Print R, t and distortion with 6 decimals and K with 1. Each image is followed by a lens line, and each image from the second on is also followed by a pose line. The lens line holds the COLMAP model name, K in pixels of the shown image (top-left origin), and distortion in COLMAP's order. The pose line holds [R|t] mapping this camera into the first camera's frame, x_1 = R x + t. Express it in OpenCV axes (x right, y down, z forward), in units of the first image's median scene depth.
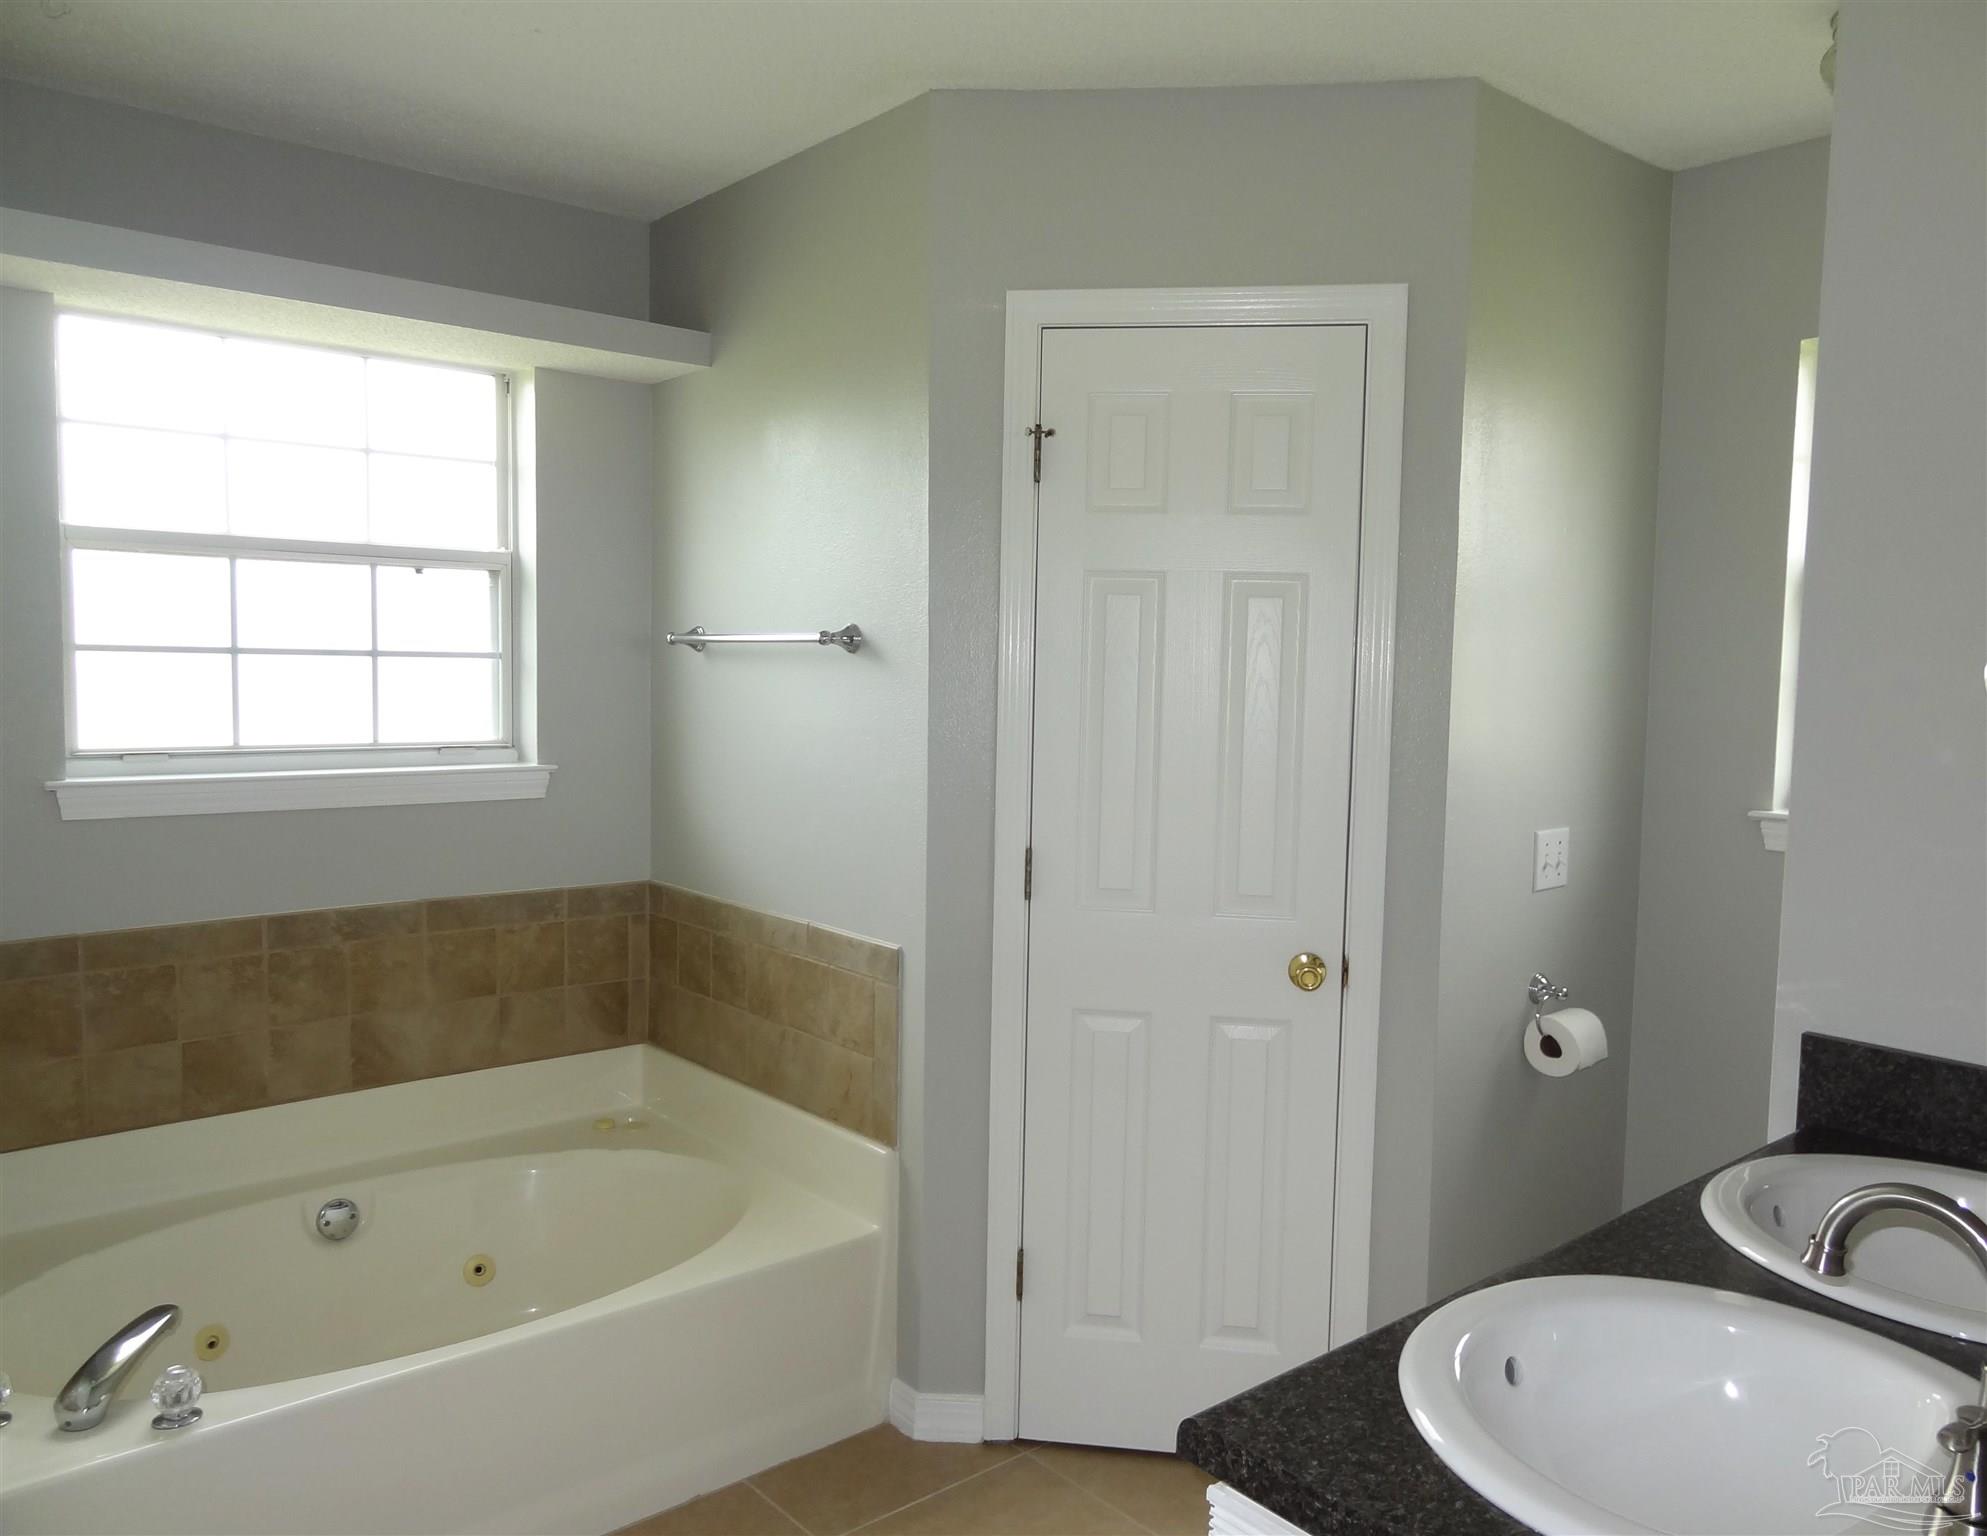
lens RADIAL K [[1475.6, 0, 995.7], [0, 1475.6, 768.1], [0, 0, 1]] dist [-0.001346, -0.001511]
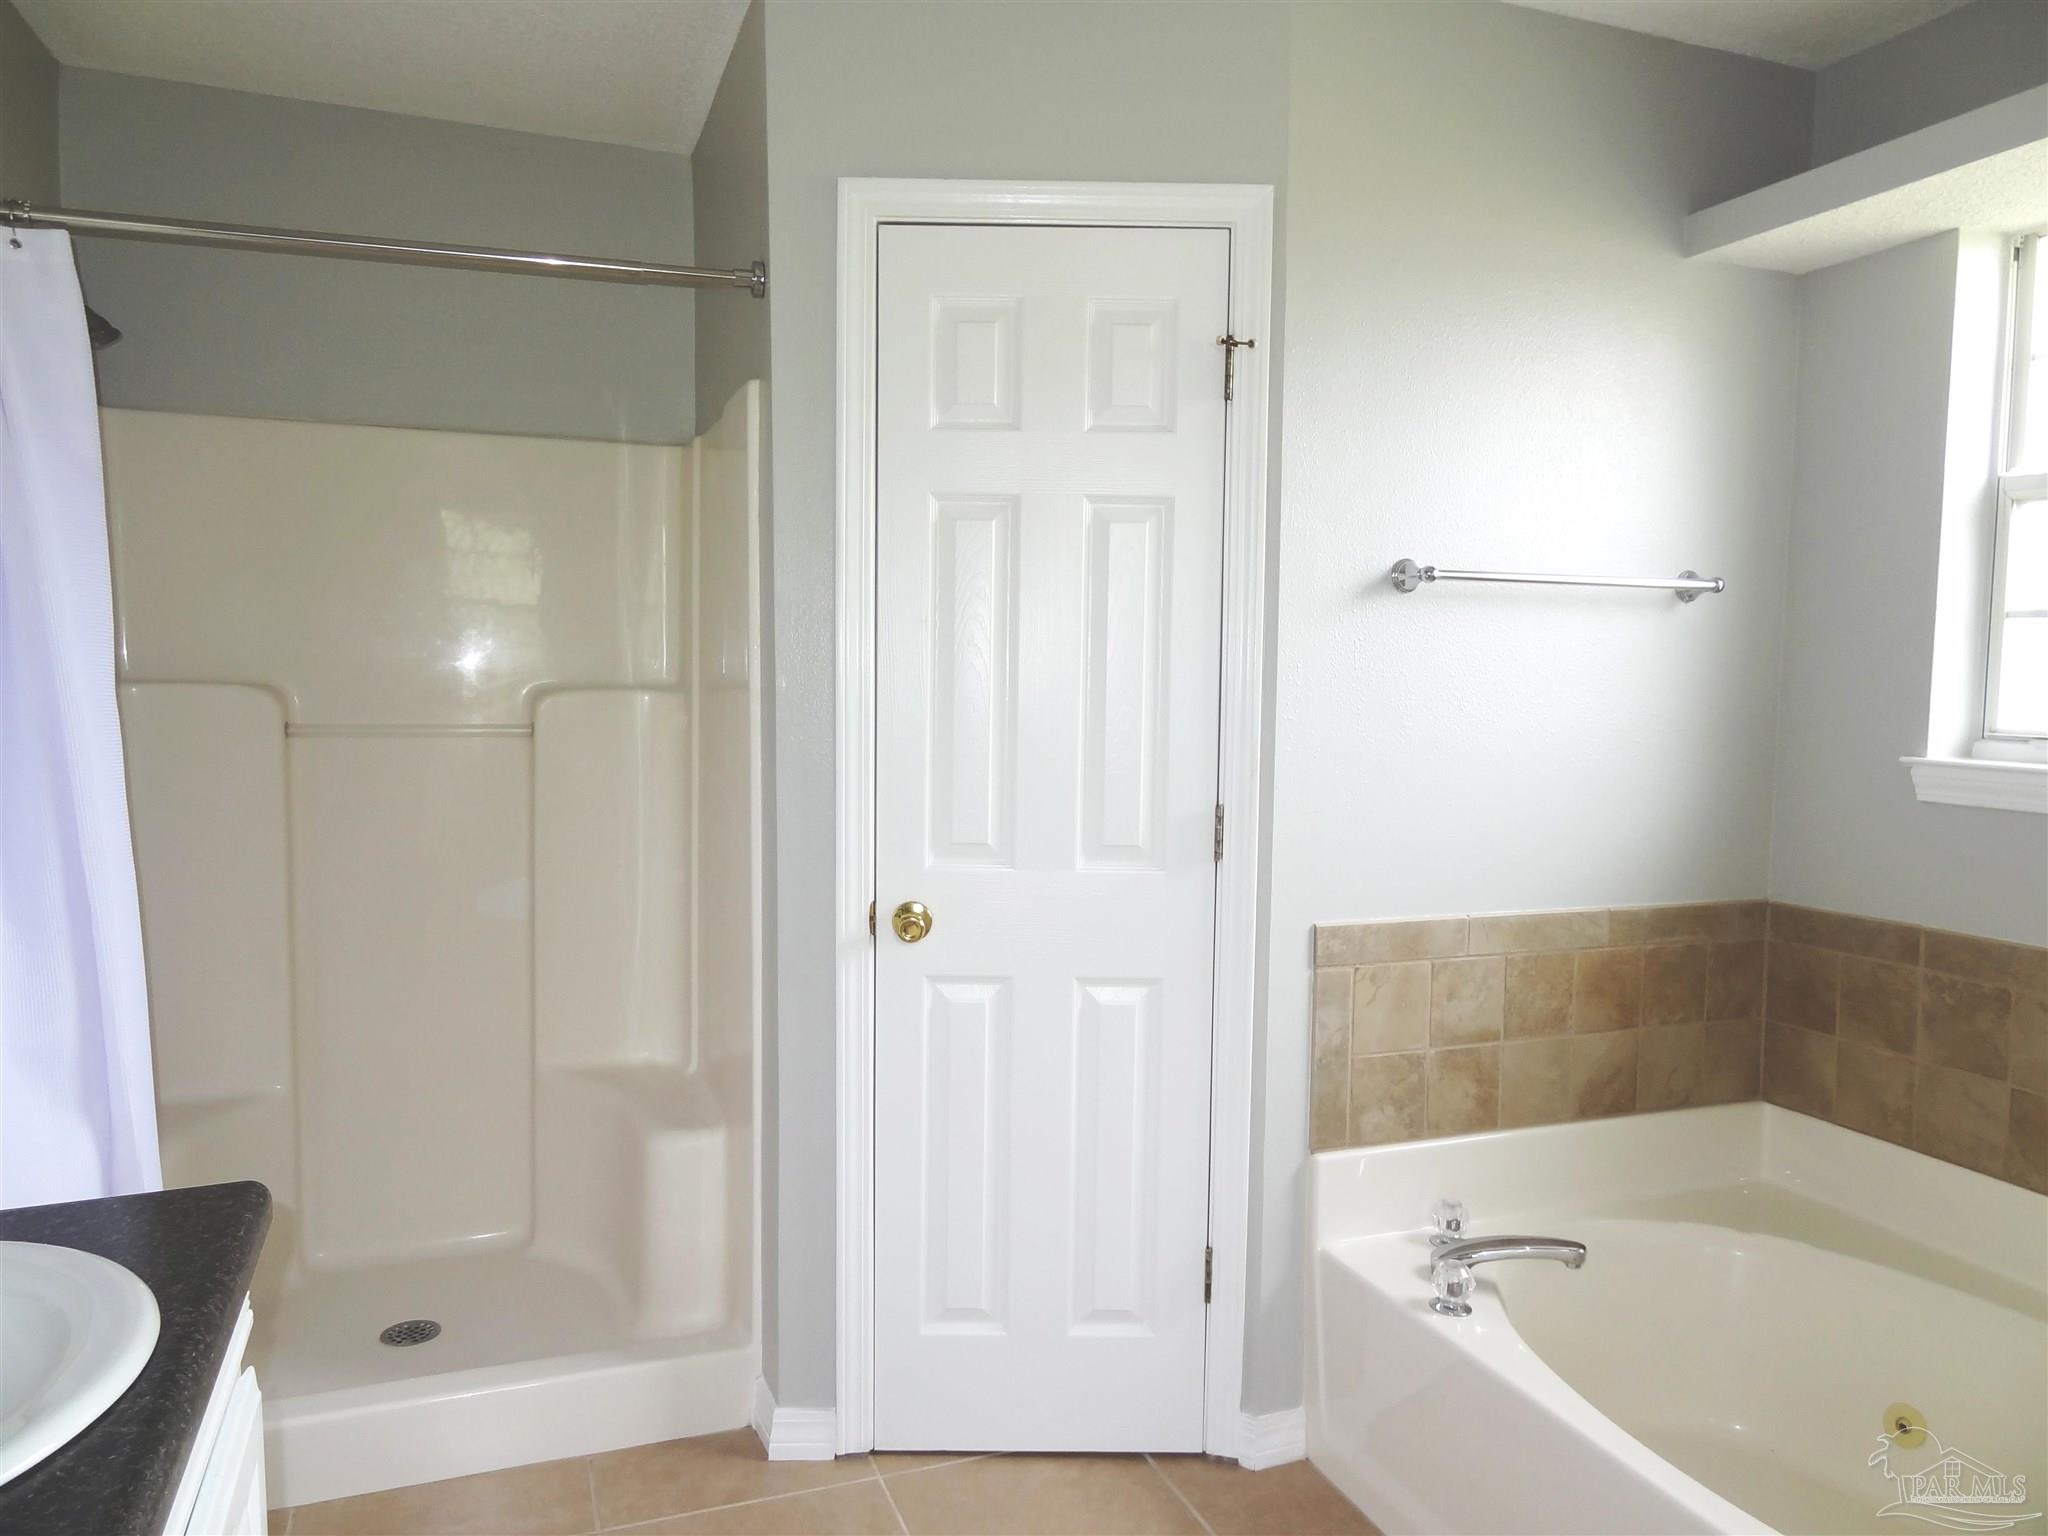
lens RADIAL K [[1435.2, 0, 1011.8], [0, 1435.2, 770.7], [0, 0, 1]] dist [0.006660, -0.003254]
pose [[-0.335444, 0.049034, -0.940783, 0.371181], [-0.090640, 0.992332, 0.084039, -0.006755], [0.937690, 0.113463, -0.328427, 0.687835]]
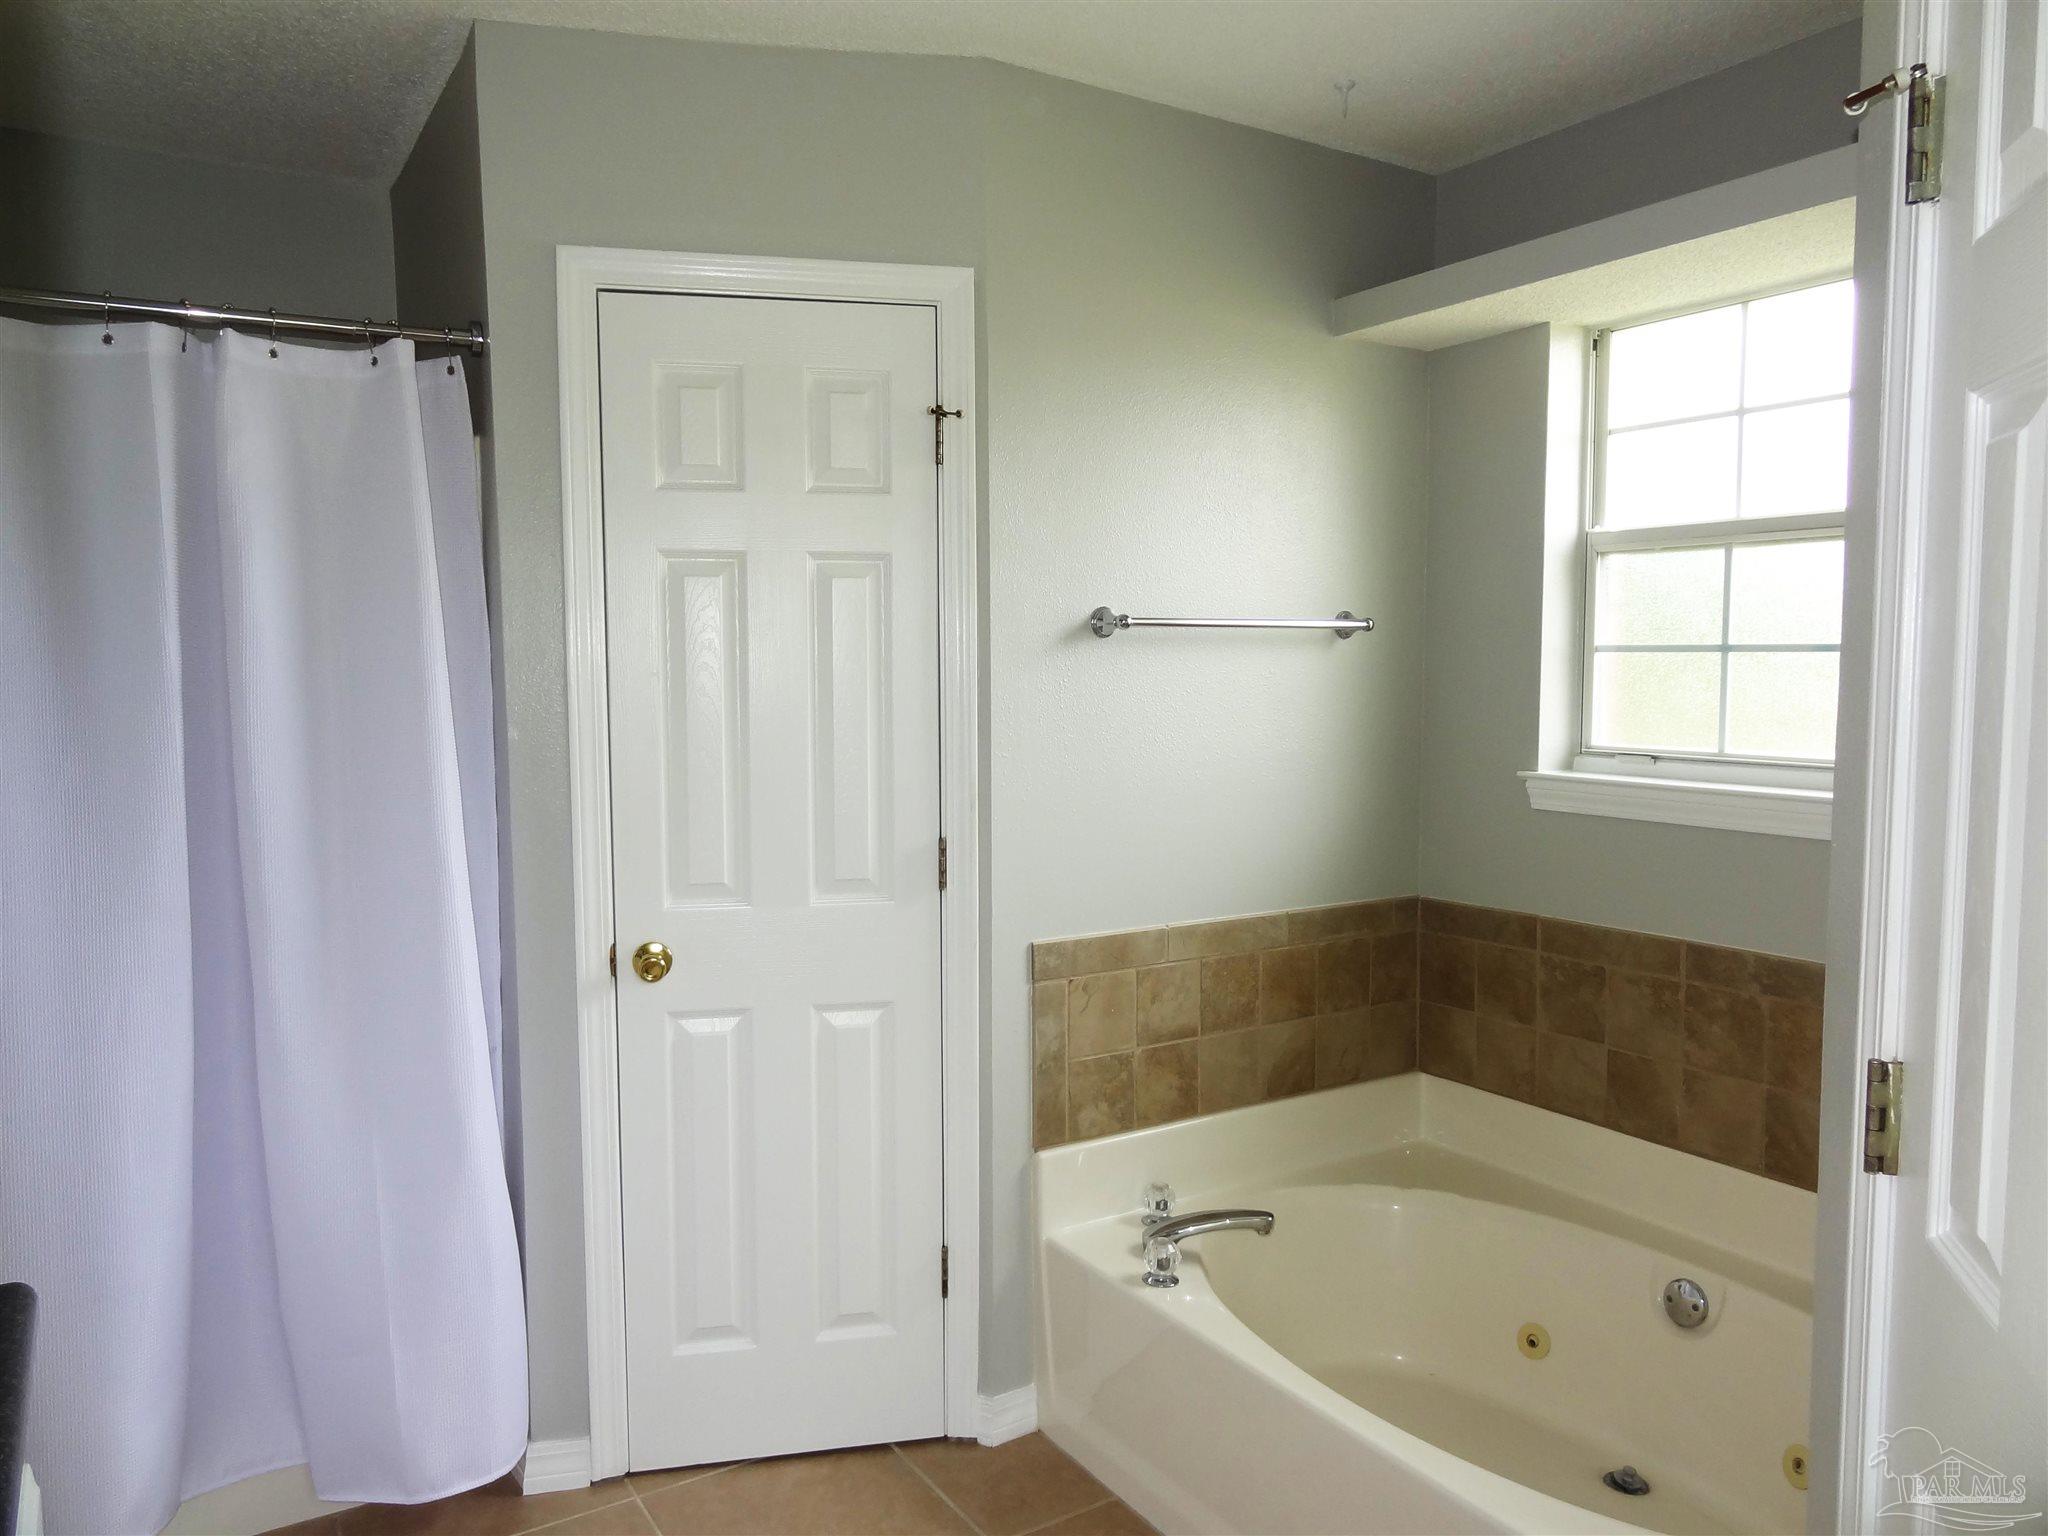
lens RADIAL K [[1435.2, 0, 1014.0], [0, 1435.2, 779.5], [0, 0, 1]] dist [0.006660, -0.003254]
pose [[-0.144162, 0.064903, -0.987423, 0.422794], [-0.075584, 0.994209, 0.076385, -0.034077], [0.986663, 0.085645, -0.138421, 0.694693]]
